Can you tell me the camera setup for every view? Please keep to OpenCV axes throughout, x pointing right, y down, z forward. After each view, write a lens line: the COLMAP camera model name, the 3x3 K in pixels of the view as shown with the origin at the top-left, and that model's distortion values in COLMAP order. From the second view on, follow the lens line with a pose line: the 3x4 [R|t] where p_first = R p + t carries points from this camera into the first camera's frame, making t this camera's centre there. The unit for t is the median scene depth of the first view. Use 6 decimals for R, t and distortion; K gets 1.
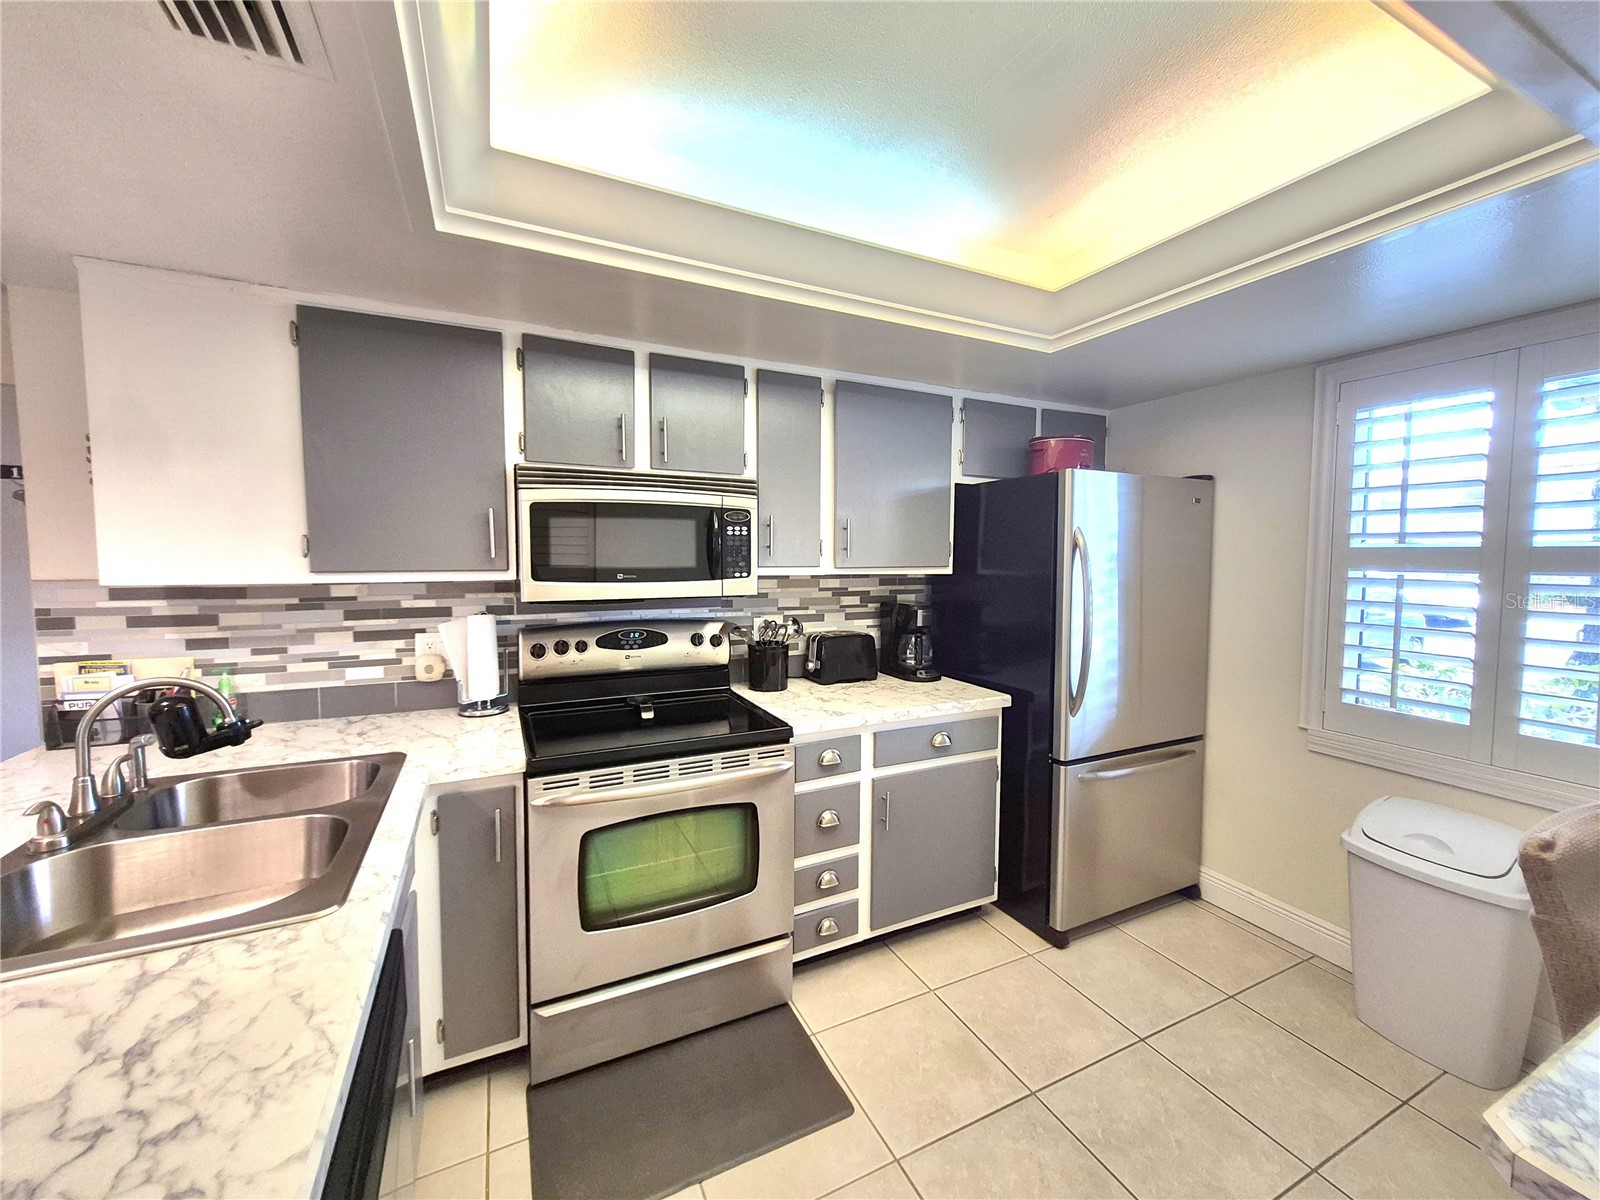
lens RADIAL K [[630.1, 0, 804.6], [0, 630.1, 590.1], [0, 0, 1]] dist [0.011763, -0.003415]
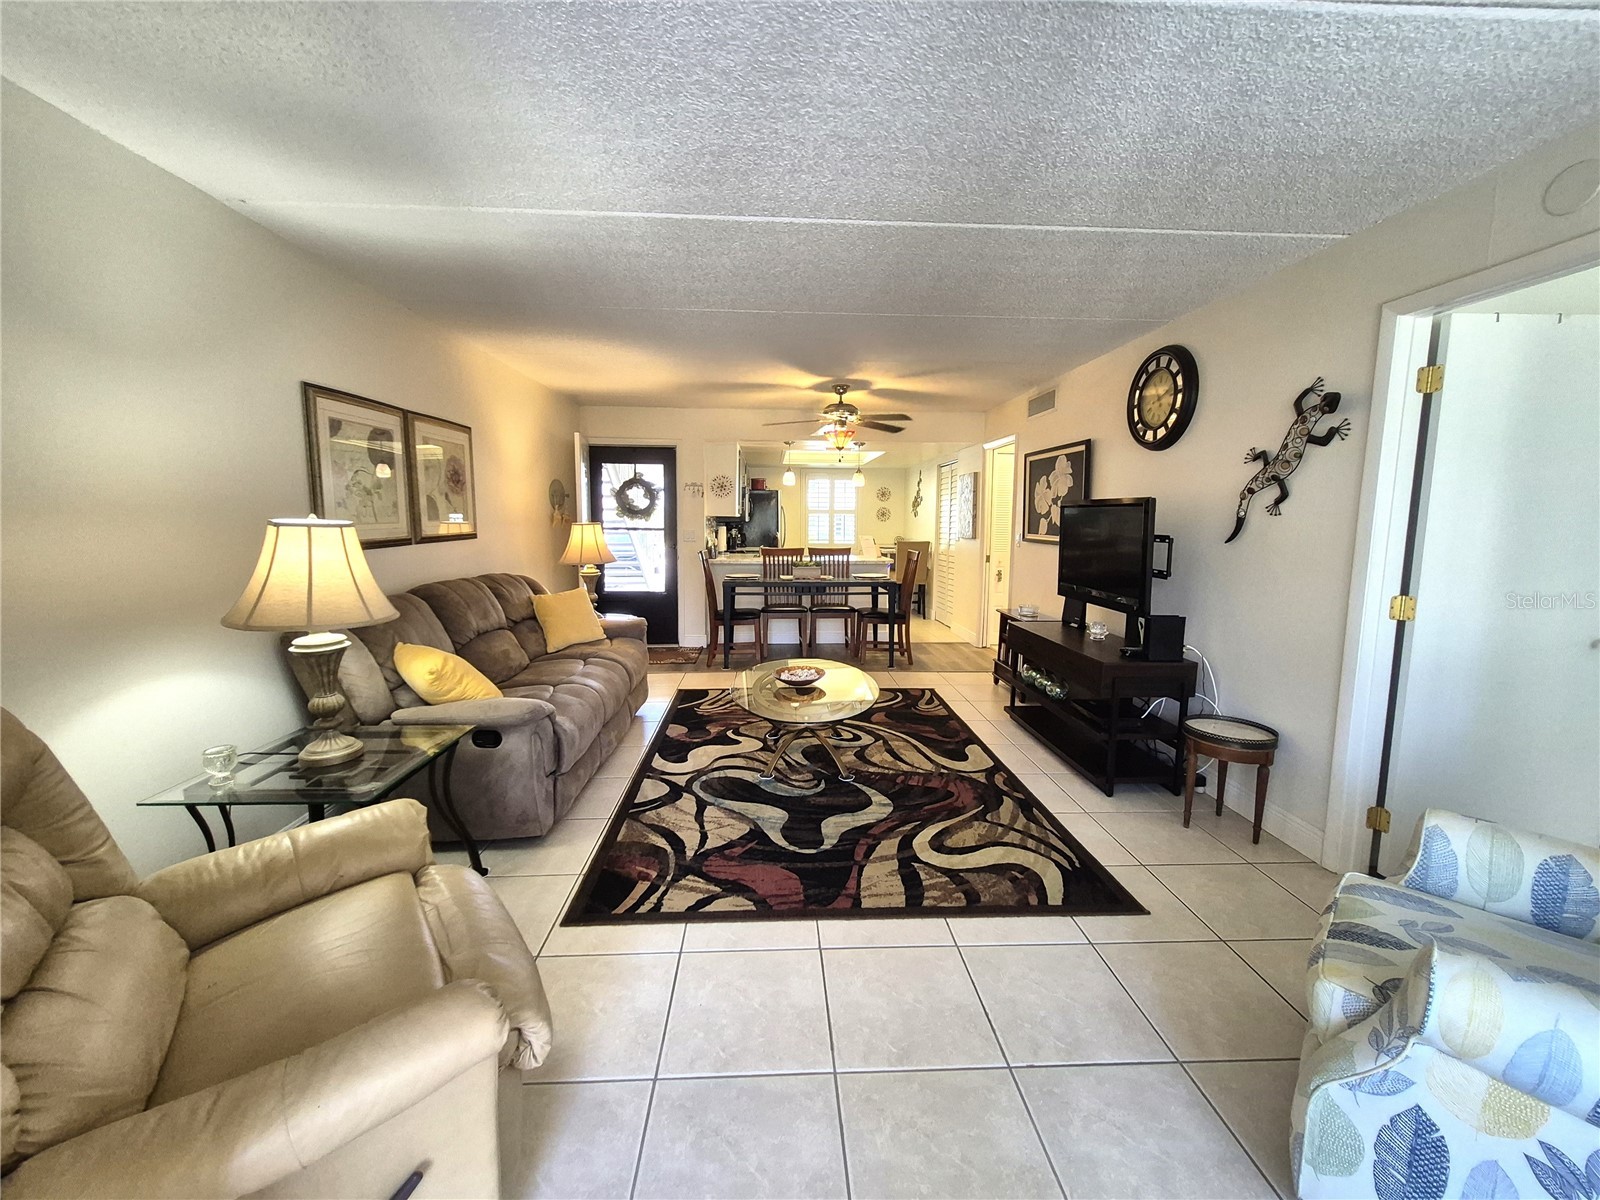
lens RADIAL K [[630.1, 0, 804.6], [0, 630.1, 590.1], [0, 0, 1]] dist [0.011763, -0.003415]
pose [[0.386842, -0.111558, 0.915373, -3.705311], [0.052464, 0.993710, 0.098934, 0.066089], [-0.920652, 0.009752, 0.390262, -0.832666]]
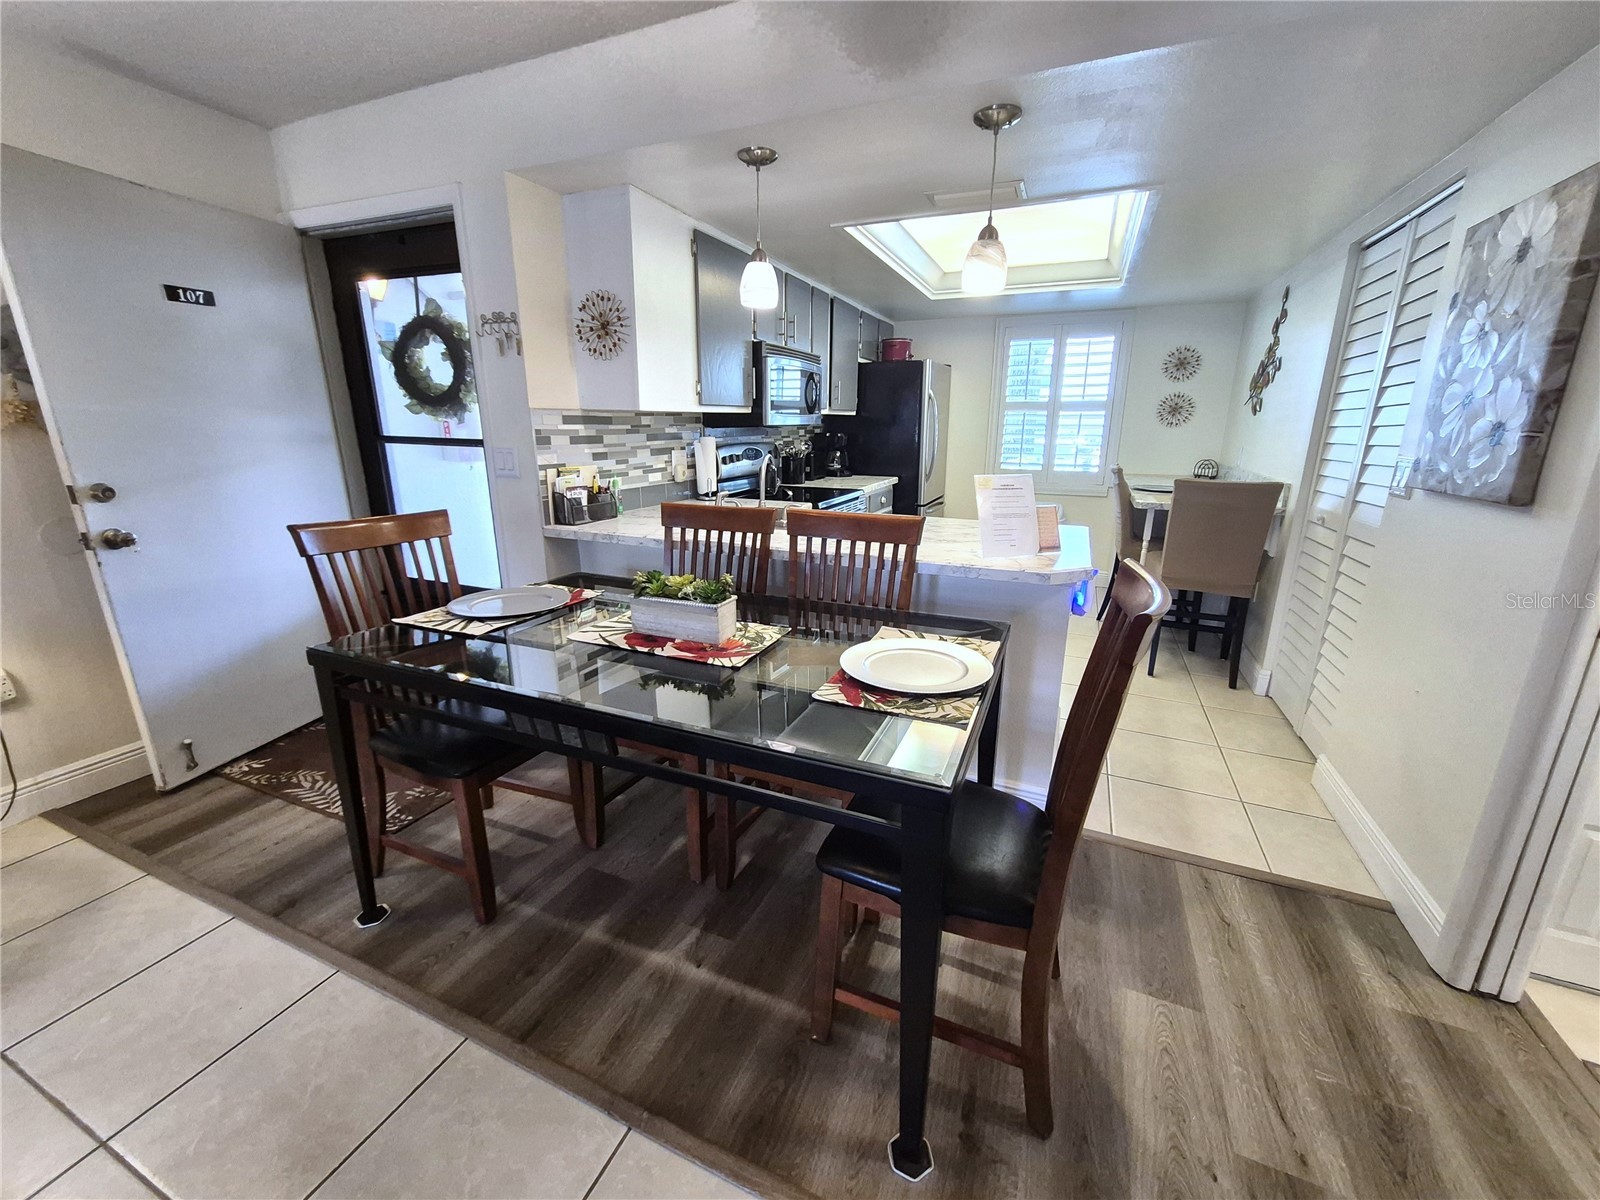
lens RADIAL K [[630.1, 0, 804.6], [0, 630.1, 590.1], [0, 0, 1]] dist [0.011763, -0.003415]
pose [[0.756845, -0.172444, 0.630435, -1.404045], [0.040032, 0.974986, 0.218630, 0.077886], [-0.652367, -0.140232, 0.744817, -0.388499]]
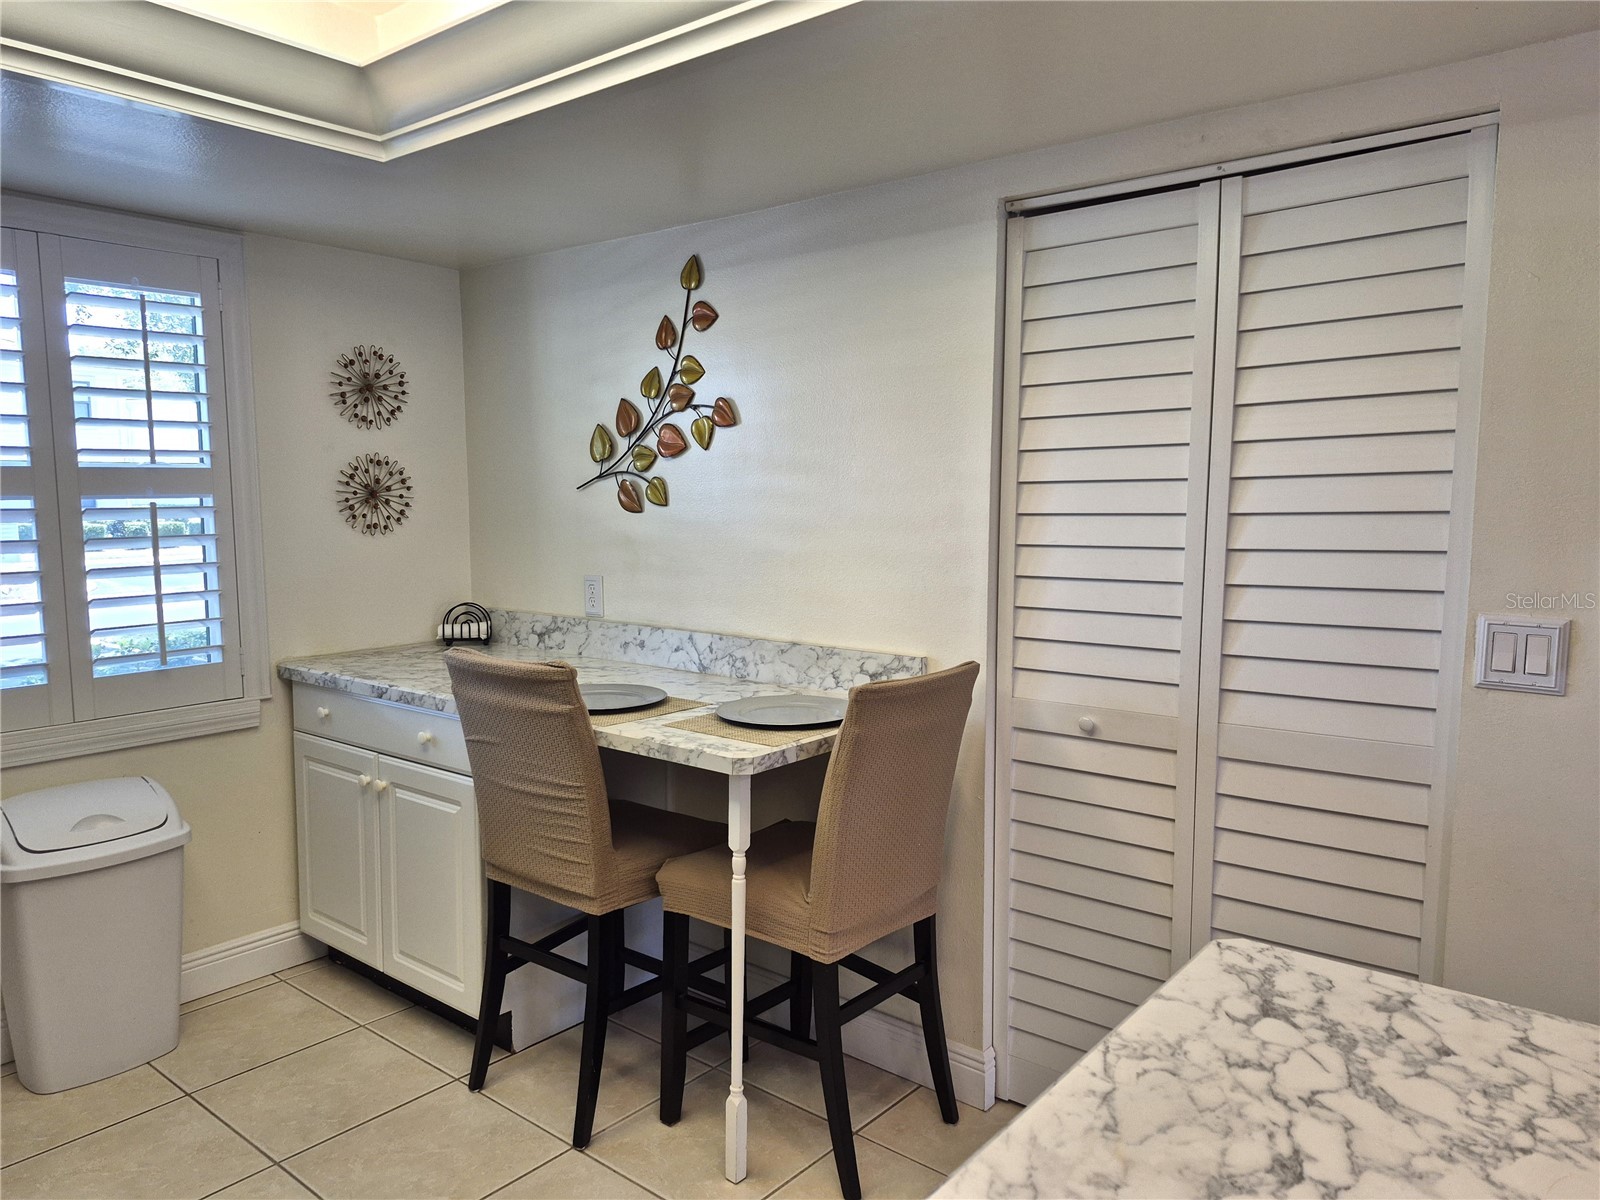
lens RADIAL K [[1110.0, 0, 801.9], [0, 1110.0, 605.6], [0, 0, 1]] dist [0.055222, -0.060694]
pose [[-0.412530, -0.103003, 0.905102, -0.631703], [0.052519, 0.989245, 0.136515, -0.032870], [-0.909429, 0.103852, -0.402683, 0.644873]]
